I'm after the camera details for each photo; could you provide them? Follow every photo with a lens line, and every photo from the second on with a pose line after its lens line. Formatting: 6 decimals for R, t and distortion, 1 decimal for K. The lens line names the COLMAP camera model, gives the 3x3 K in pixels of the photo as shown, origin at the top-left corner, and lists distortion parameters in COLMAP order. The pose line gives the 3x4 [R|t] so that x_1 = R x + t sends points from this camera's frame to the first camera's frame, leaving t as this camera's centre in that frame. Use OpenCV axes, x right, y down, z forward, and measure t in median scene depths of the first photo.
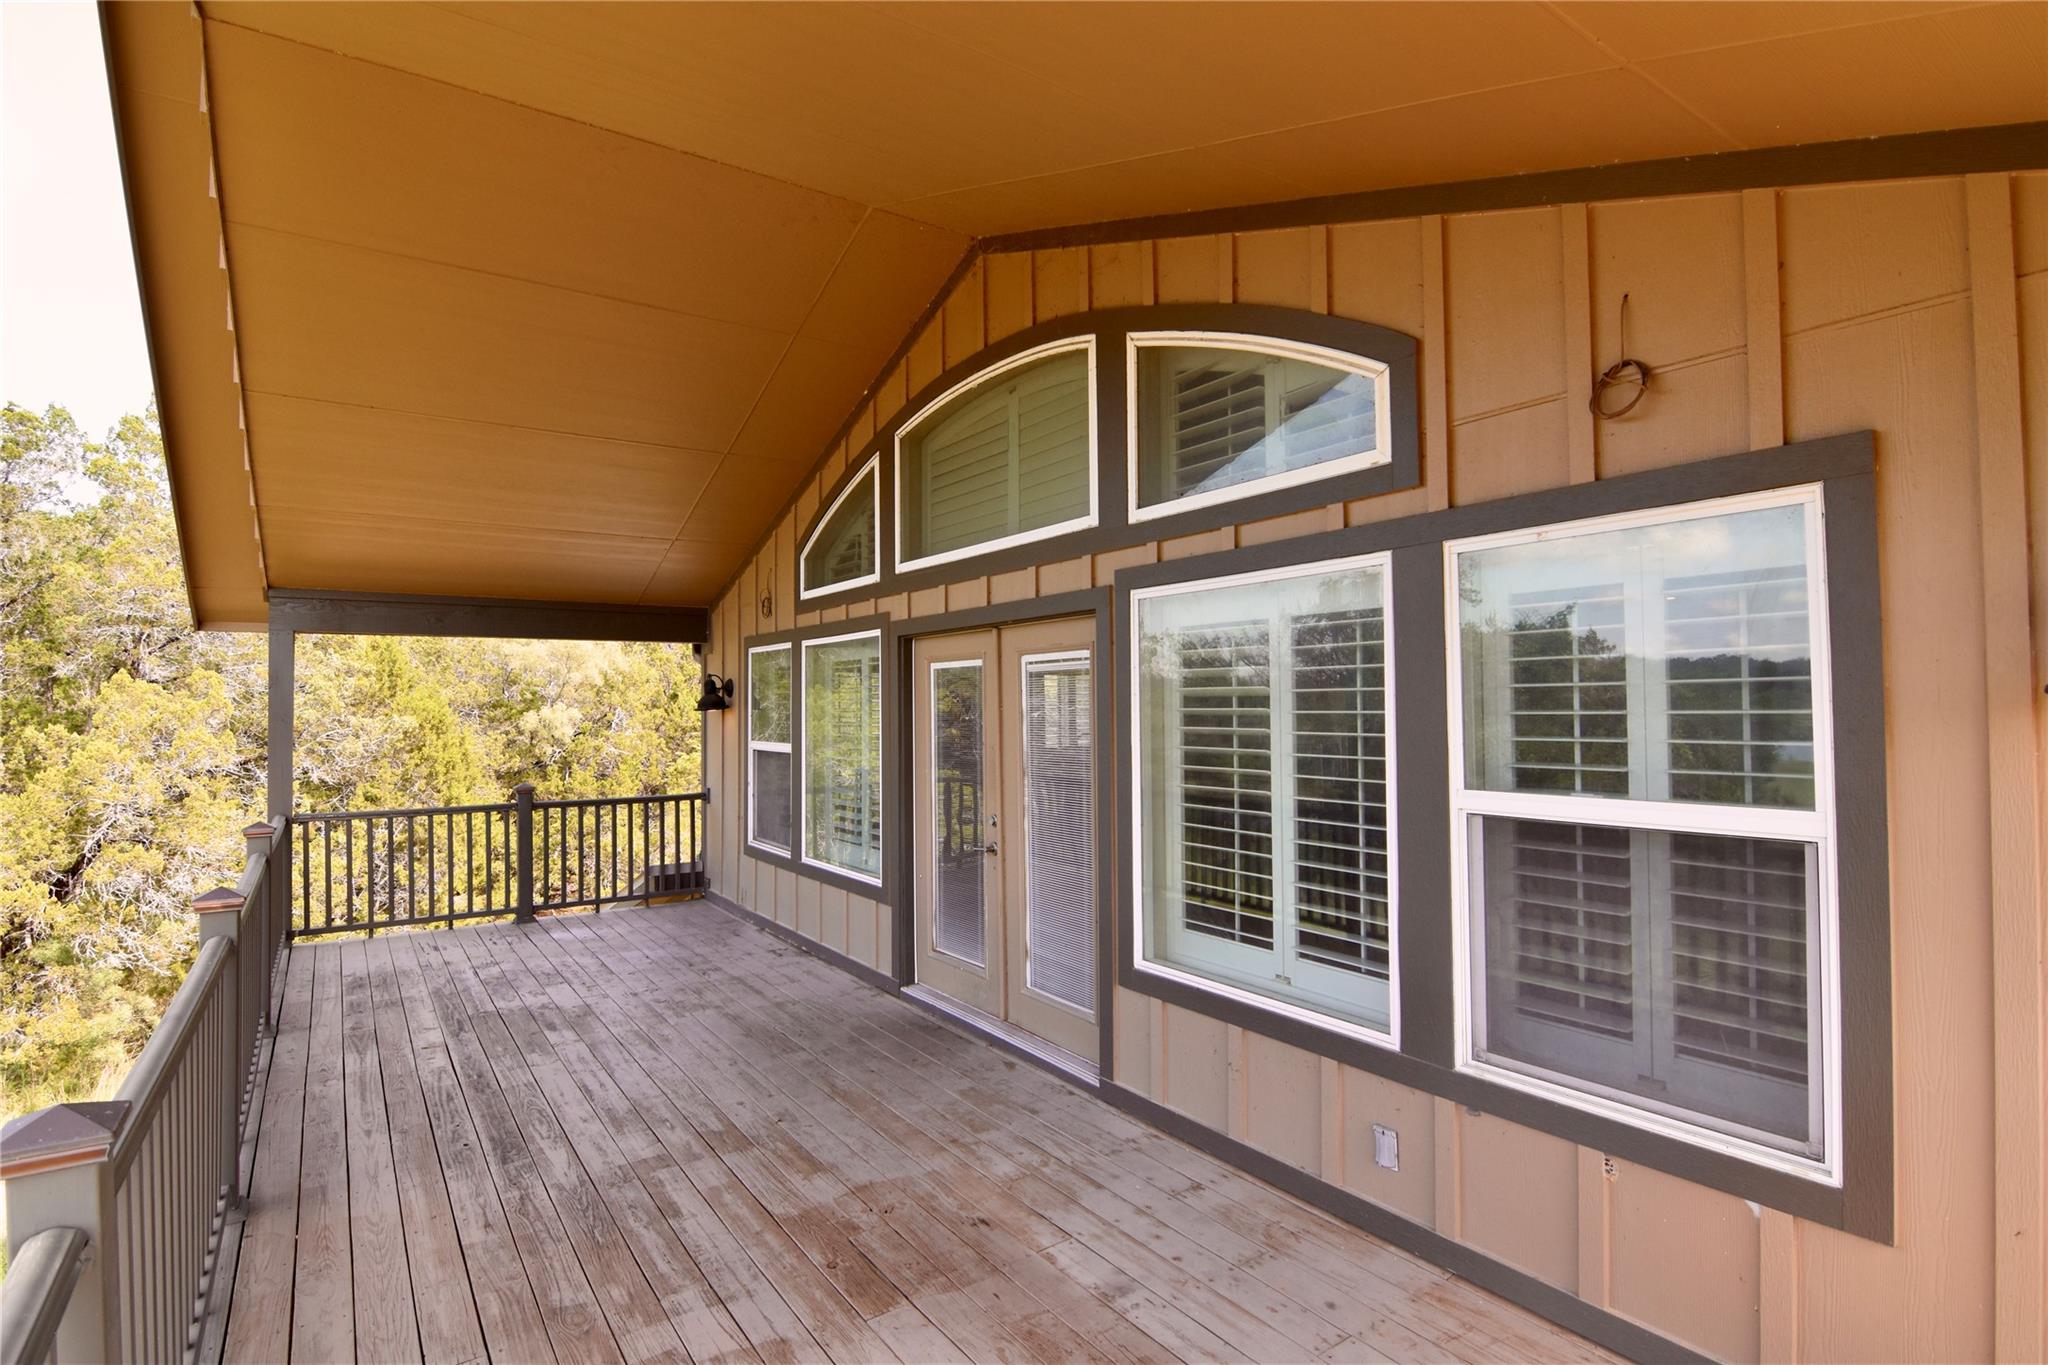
lens RADIAL K [[994.1, 0, 1025.2], [0, 994.1, 690.5], [0, 0, 1]] dist [-0.011130, -0.006910]
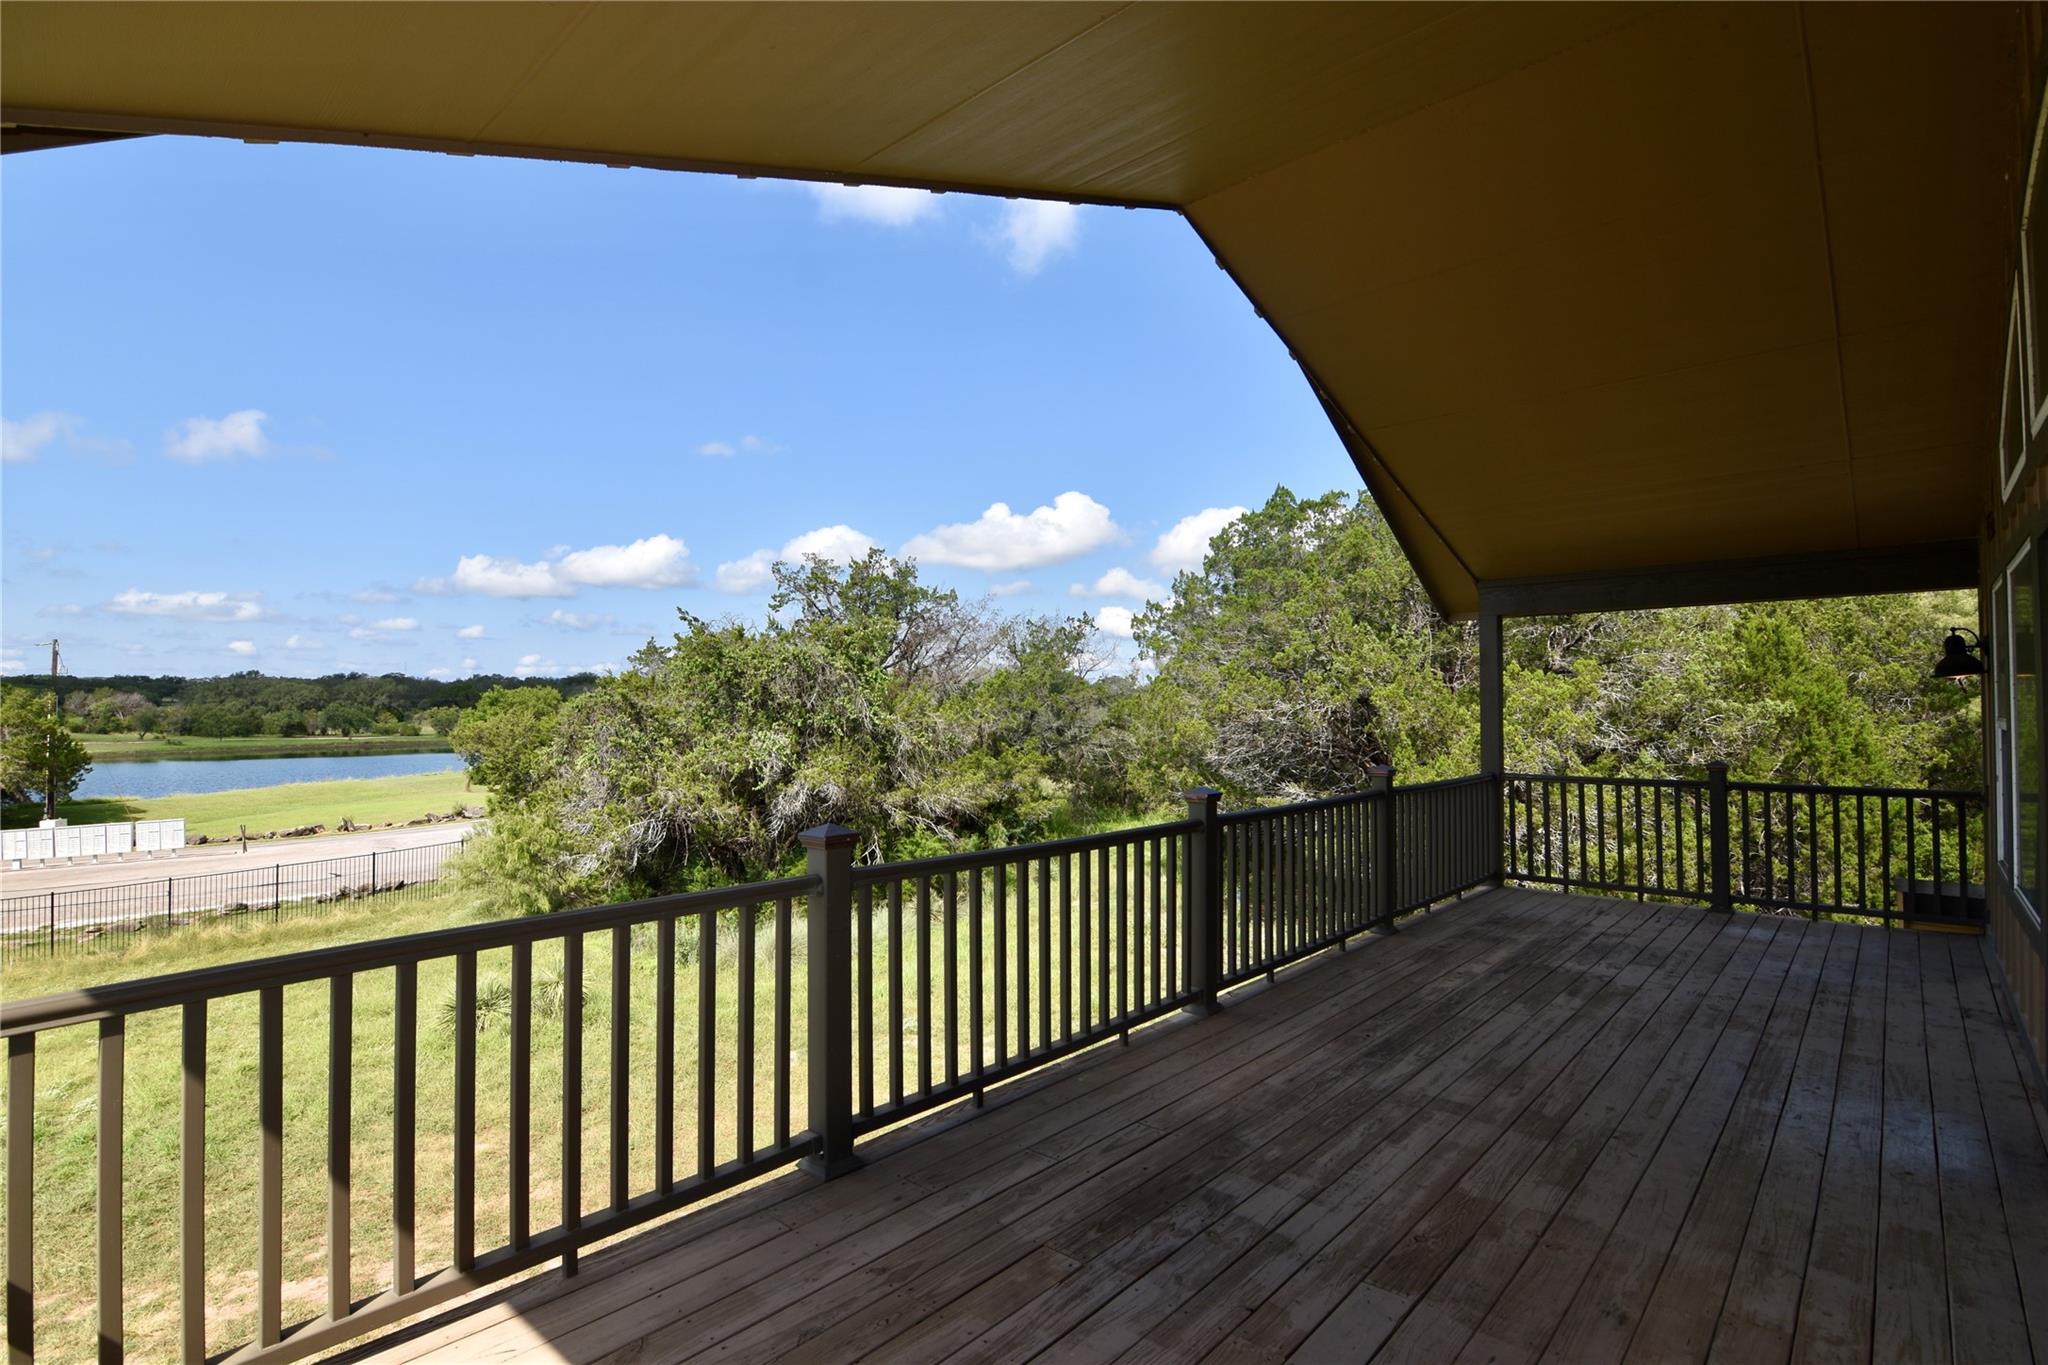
lens RADIAL K [[994.1, 0, 1024.8], [0, 994.1, 679.2], [0, 0, 1]] dist [-0.011130, -0.006910]
pose [[0.239872, -0.016303, -0.970668, 0.463960], [0.010889, 0.999841, -0.014102, 0.048421], [0.970744, -0.007187, 0.240011, 0.313416]]
